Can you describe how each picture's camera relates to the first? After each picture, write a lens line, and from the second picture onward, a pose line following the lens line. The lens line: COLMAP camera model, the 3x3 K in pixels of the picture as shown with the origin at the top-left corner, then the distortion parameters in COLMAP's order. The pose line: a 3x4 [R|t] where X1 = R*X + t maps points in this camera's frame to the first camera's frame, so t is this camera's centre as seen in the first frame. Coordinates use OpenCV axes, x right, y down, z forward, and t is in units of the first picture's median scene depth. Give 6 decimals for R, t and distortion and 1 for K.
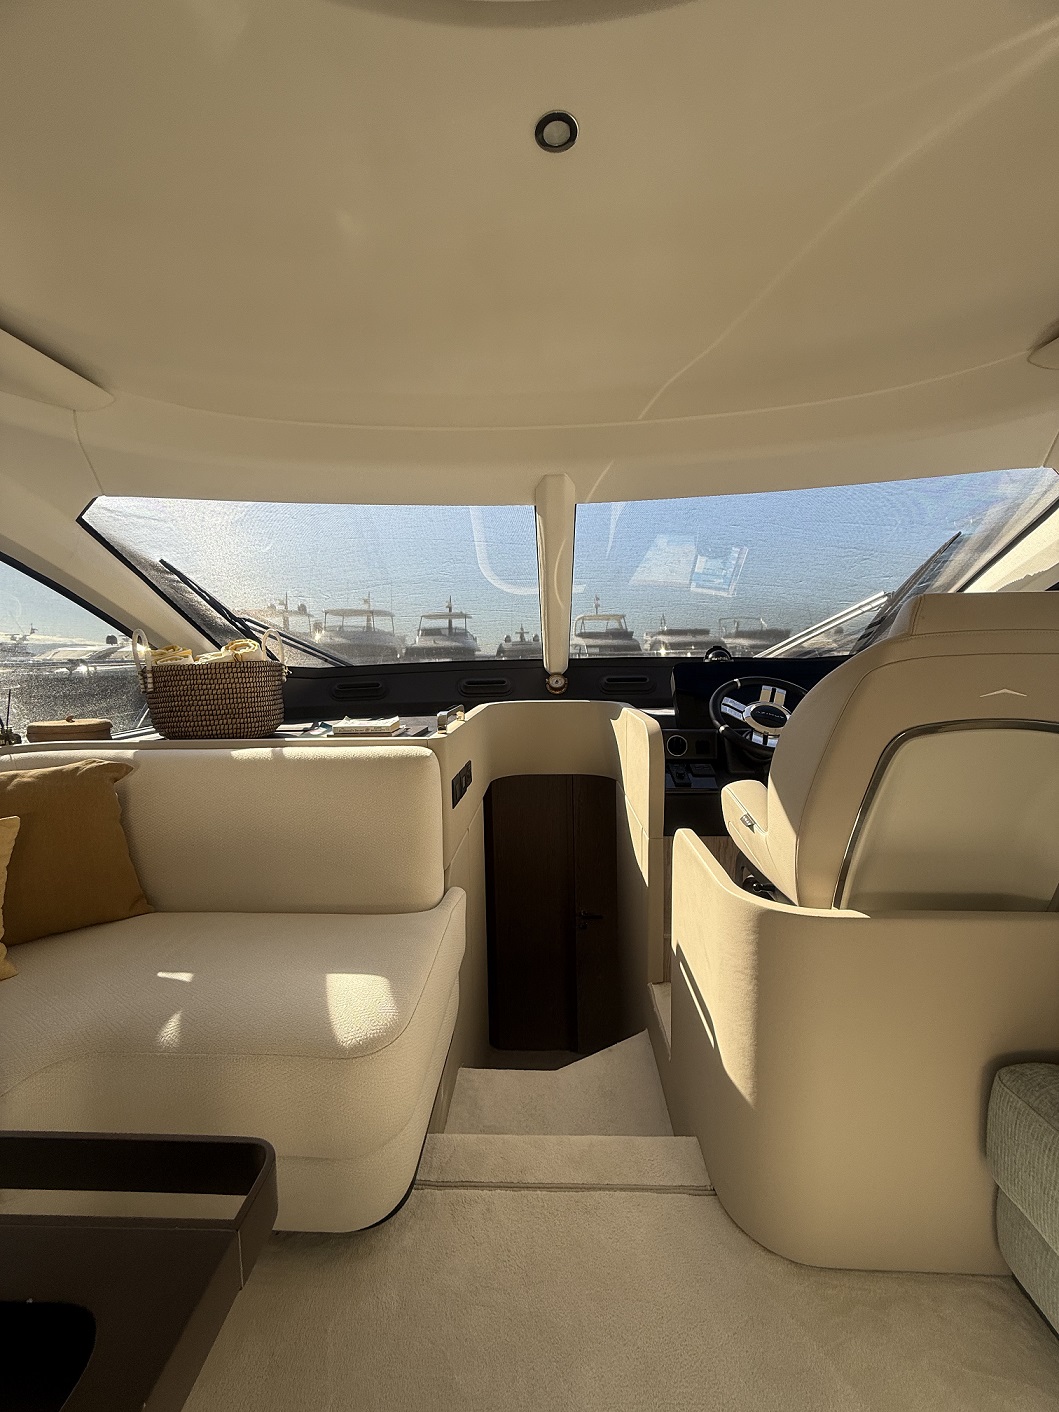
lens RADIAL K [[557.4, 0, 534.2], [0, 557.4, 705.1], [0, 0, 1]] dist [-0.006505, 0.000504]
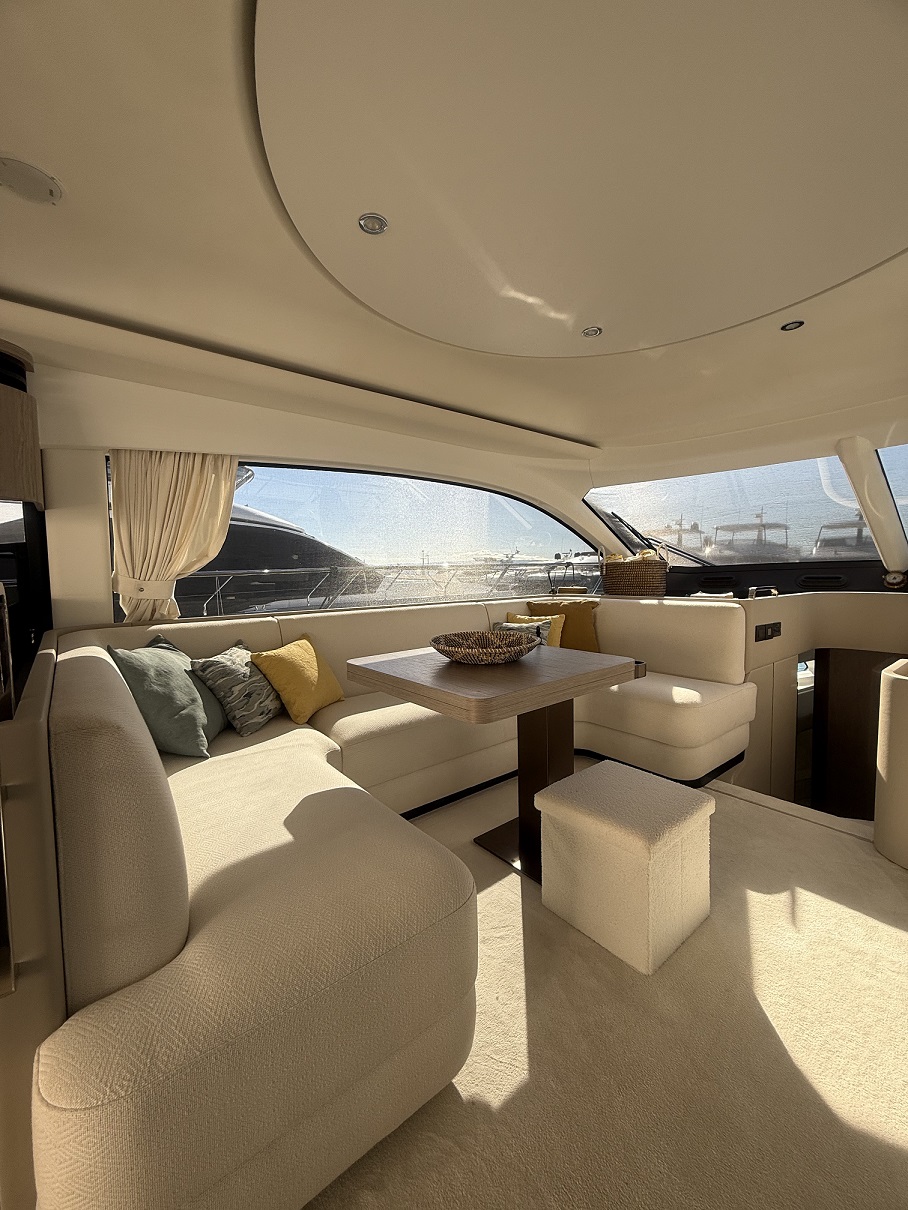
lens RADIAL K [[477.7, 0, 447.5], [0, 477.7, 603.9], [0, 0, 1]] dist [-0.006505, 0.000504]
pose [[0.645775, 0.055491, -0.761509, 0.255408], [-0.065835, 0.997688, 0.016872, 0.075270], [0.760684, 0.039238, 0.647935, -0.506057]]
